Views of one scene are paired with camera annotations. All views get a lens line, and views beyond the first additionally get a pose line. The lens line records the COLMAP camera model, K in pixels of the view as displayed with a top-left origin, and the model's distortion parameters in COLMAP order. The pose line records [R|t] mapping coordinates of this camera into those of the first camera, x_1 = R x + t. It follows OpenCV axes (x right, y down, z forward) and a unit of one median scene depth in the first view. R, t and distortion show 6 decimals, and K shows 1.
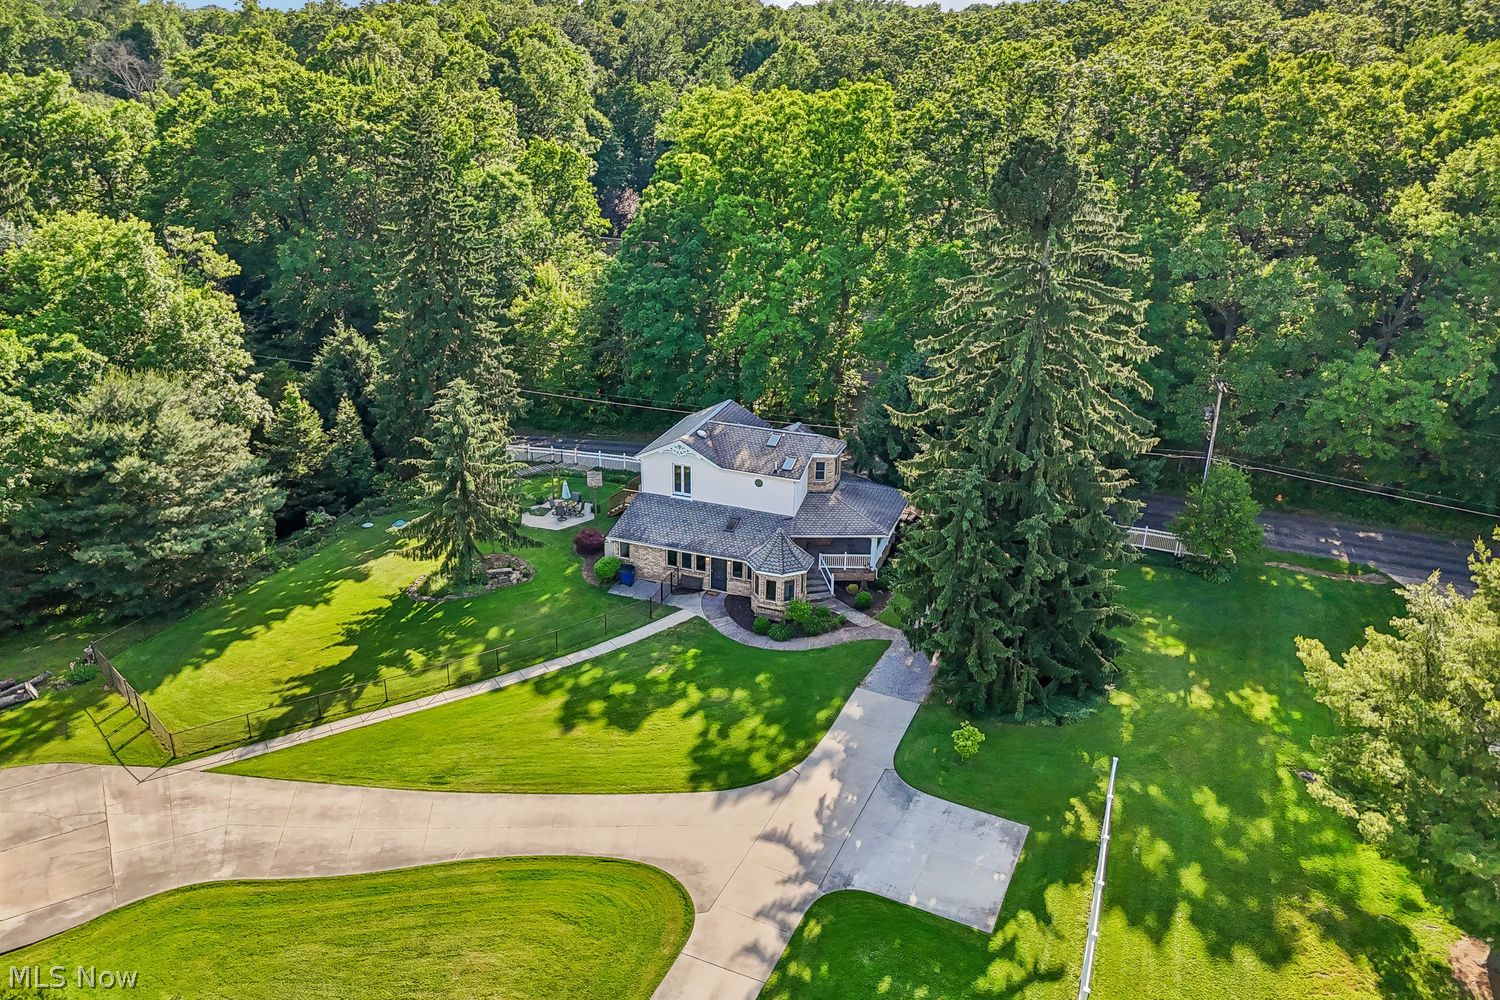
lens RADIAL K [[1117.9, 0, 750.7], [0, 1117.9, 500.9], [0, 0, 1]] dist [0.061660, -0.052943]
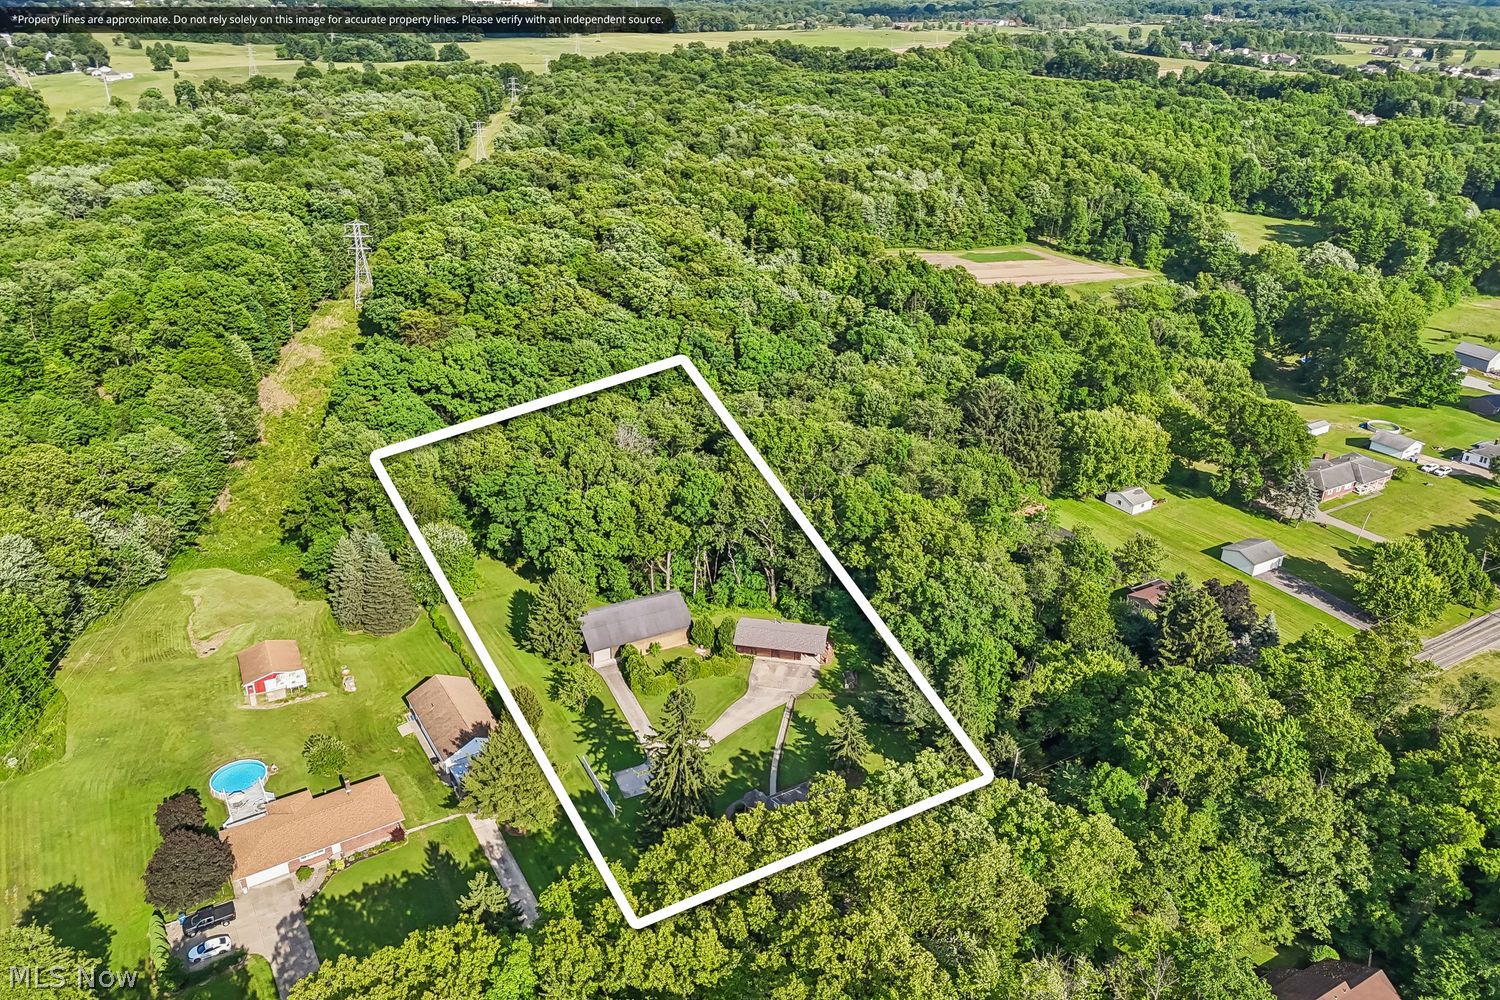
lens RADIAL K [[1117.9, 0, 748.9], [0, 1117.9, 508.6], [0, 0, 1]] dist [0.061660, -0.052943]
pose [[-0.656844, 0.309714, -0.687483, 1.859164], [-0.314672, 0.715967, 0.623195, -2.355051], [0.685228, 0.625674, -0.372821, 1.724855]]
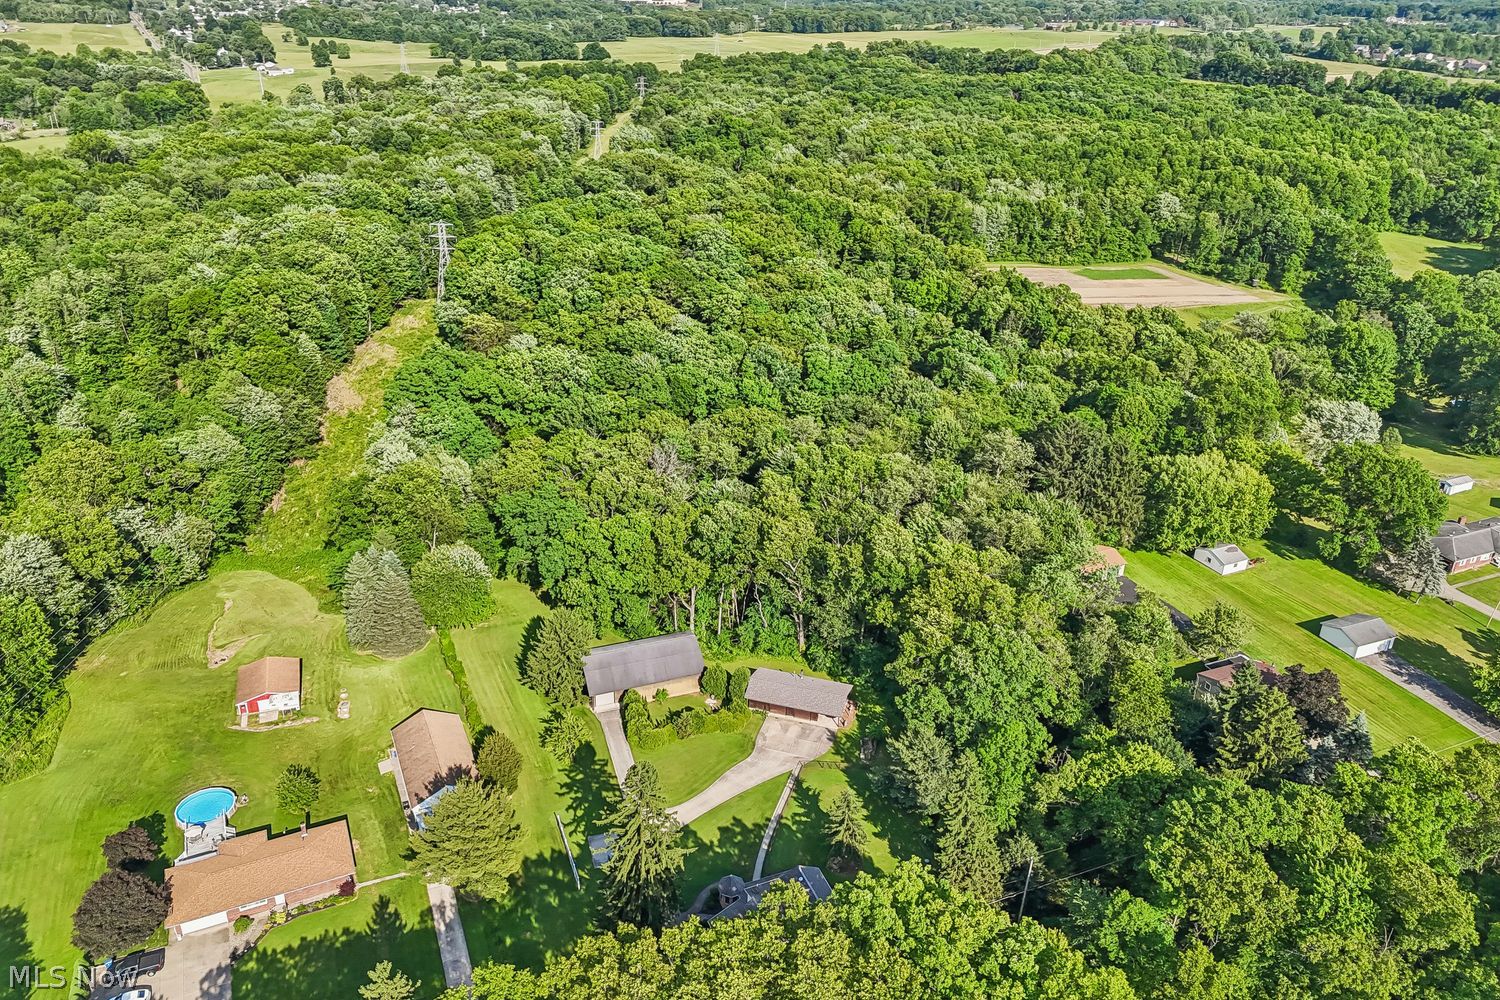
lens RADIAL K [[1117.9, 0, 746.1], [0, 1117.9, 504.2], [0, 0, 1]] dist [0.061660, -0.052943]
pose [[-0.749380, 0.267970, -0.605492, 1.395848], [-0.279358, 0.701124, 0.656037, -2.360758], [0.600323, 0.660771, -0.450549, 1.739964]]
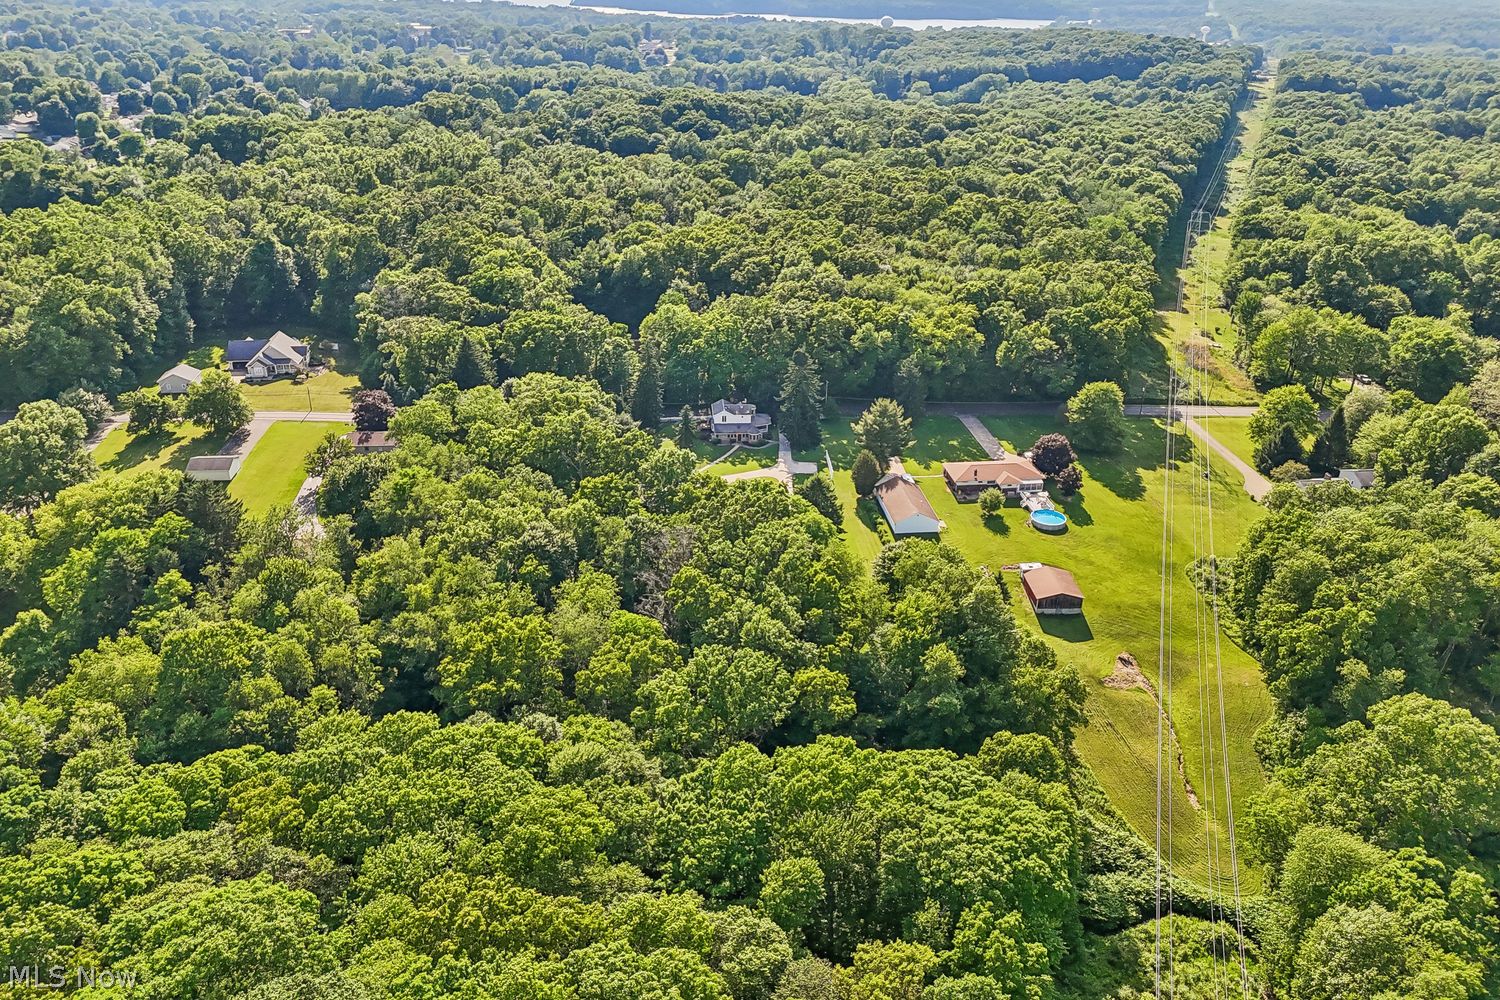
lens RADIAL K [[1117.9, 0, 752.2], [0, 1117.9, 499.9], [0, 0, 1]] dist [0.061660, -0.052943]
pose [[0.906139, -0.182362, 0.381649, -2.094648], [0.154948, 0.982678, 0.101659, -0.167608], [-0.393577, -0.032981, 0.918700, -3.859518]]
